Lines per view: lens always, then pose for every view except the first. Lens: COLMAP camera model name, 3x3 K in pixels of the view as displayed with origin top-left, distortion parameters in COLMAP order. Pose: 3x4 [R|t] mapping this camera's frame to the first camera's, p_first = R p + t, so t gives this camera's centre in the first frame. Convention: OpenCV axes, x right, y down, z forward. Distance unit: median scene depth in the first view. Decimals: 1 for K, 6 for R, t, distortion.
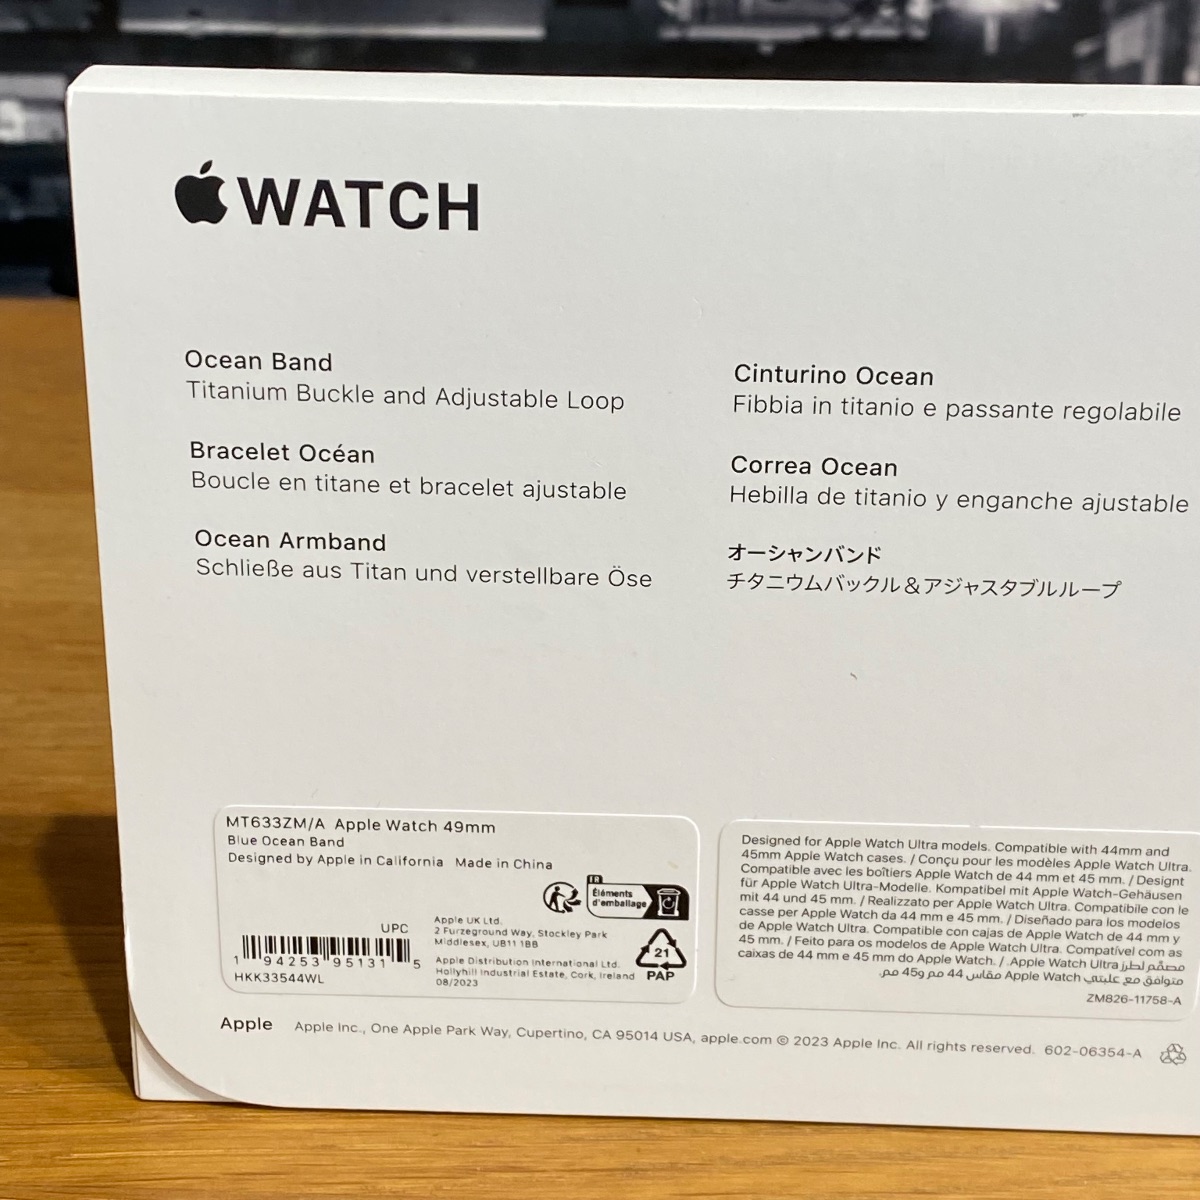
lens RADIAL K [[2368.7, 0, 603.4], [0, 2368.7, 534.3], [0, 0, 1]] dist [0.229516, -0.995142]
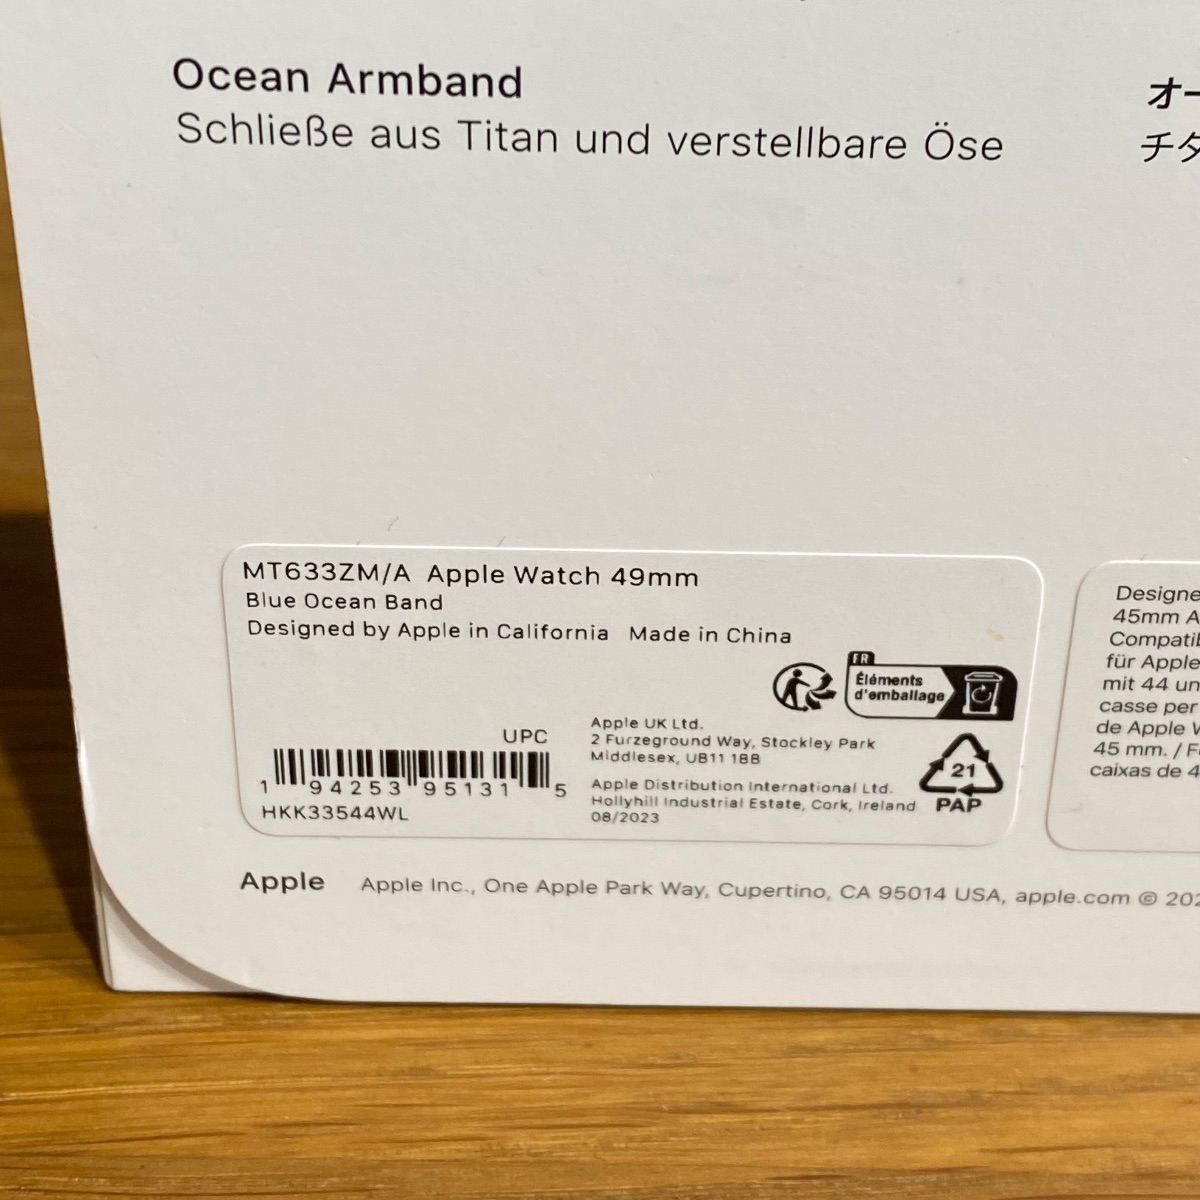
lens RADIAL K [[2368.7, 0, 603.4], [0, 2368.7, 534.3], [0, 0, 1]] dist [0.229516, -0.995142]
pose [[0.999571, -0.011208, 0.027044, -0.083656], [0.006503, 0.985738, 0.168164, 0.013057], [-0.028543, -0.167916, 0.985388, 0.413934]]
